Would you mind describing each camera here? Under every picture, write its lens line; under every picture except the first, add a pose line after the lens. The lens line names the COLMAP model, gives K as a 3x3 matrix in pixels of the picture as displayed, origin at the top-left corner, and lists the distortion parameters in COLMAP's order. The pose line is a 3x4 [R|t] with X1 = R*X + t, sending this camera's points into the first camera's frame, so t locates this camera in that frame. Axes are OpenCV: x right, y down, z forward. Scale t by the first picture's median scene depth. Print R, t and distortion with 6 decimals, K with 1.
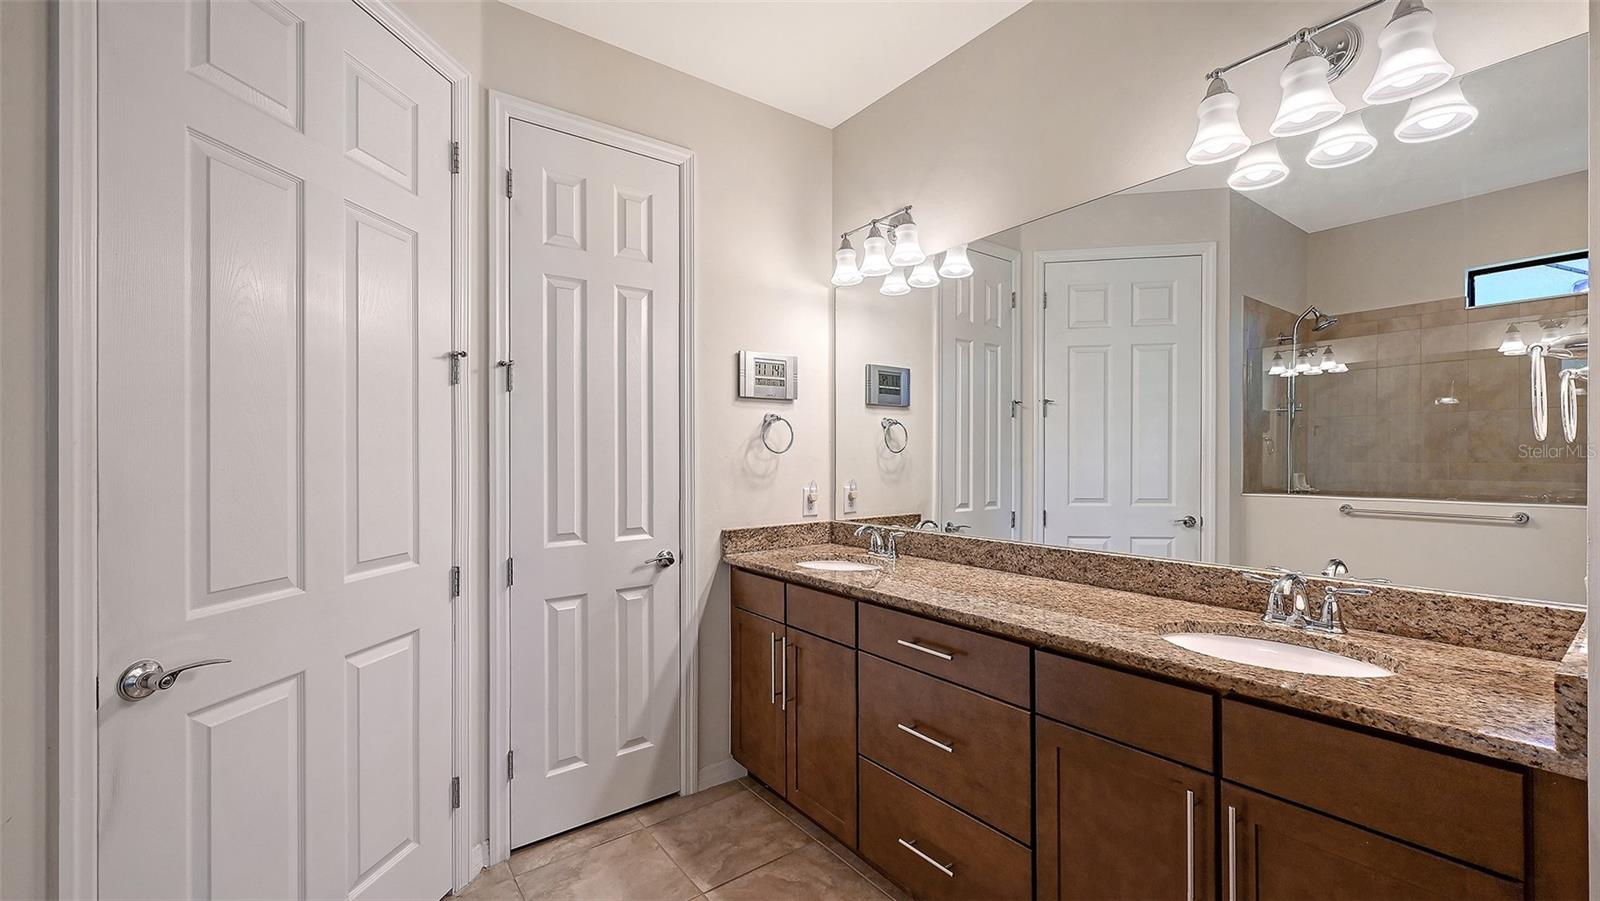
lens RADIAL K [[642.9, 0, 801.1], [0, 642.9, 451.6], [0, 0, 1]] dist [-0.000148, 0.000140]
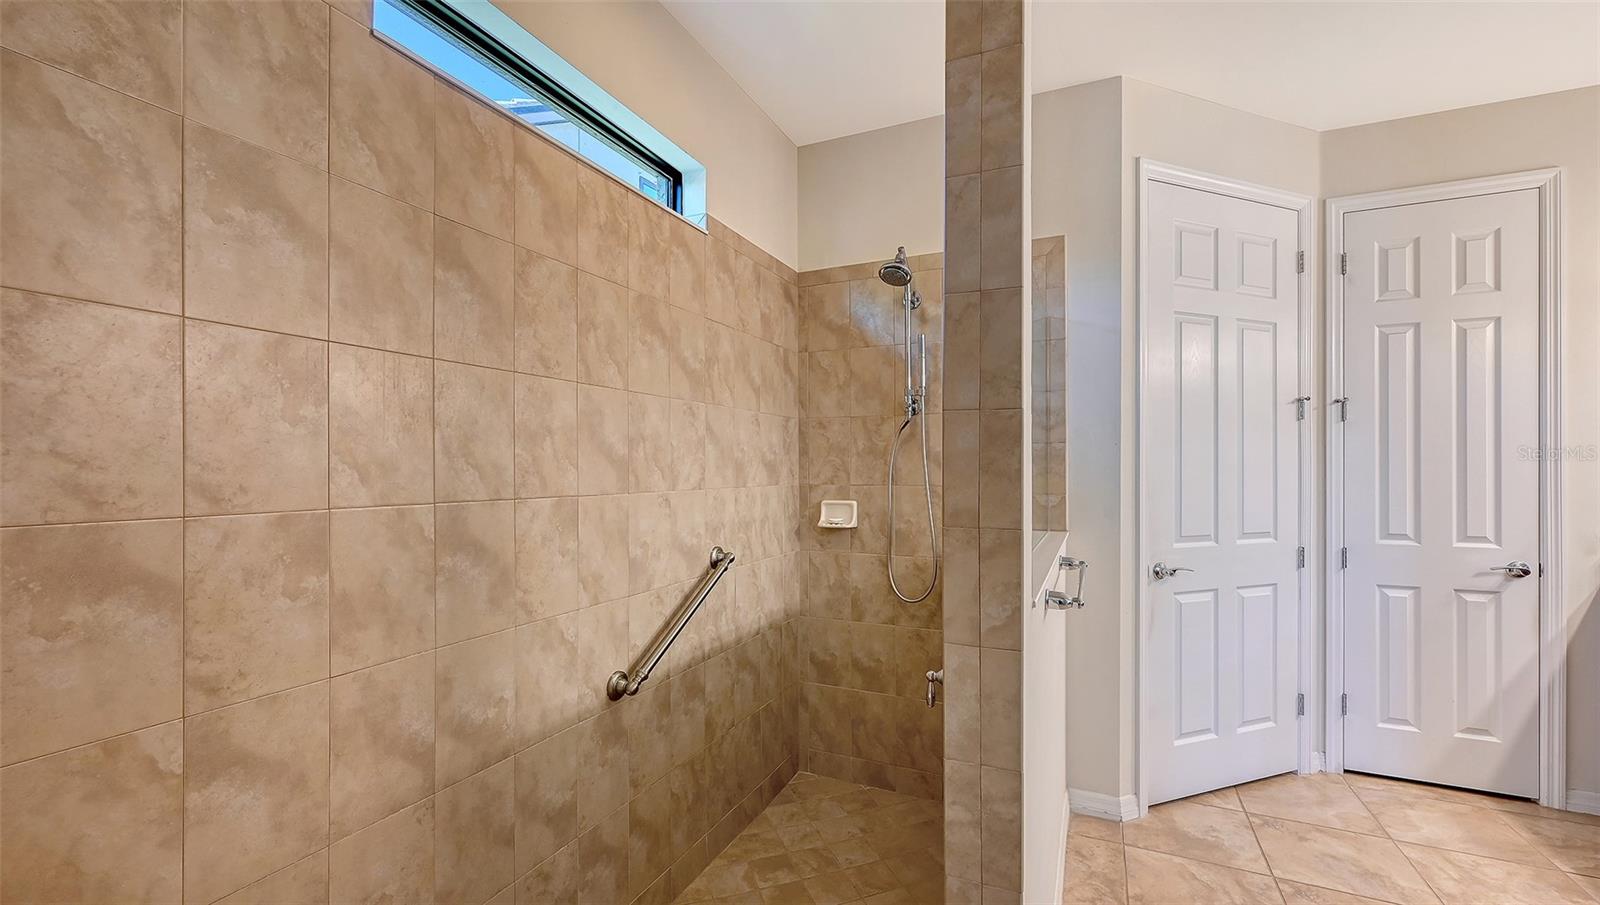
lens RADIAL K [[651.1, 0, 797.0], [0, 651.1, 462.8], [0, 0, 1]] dist [-0.001506, 0.000645]
pose [[0.477921, 0.001576, -0.878402, 0.183031], [0.000600, 0.999998, 0.002121, -0.011380], [0.878403, -0.001541, 0.477919, -0.623735]]
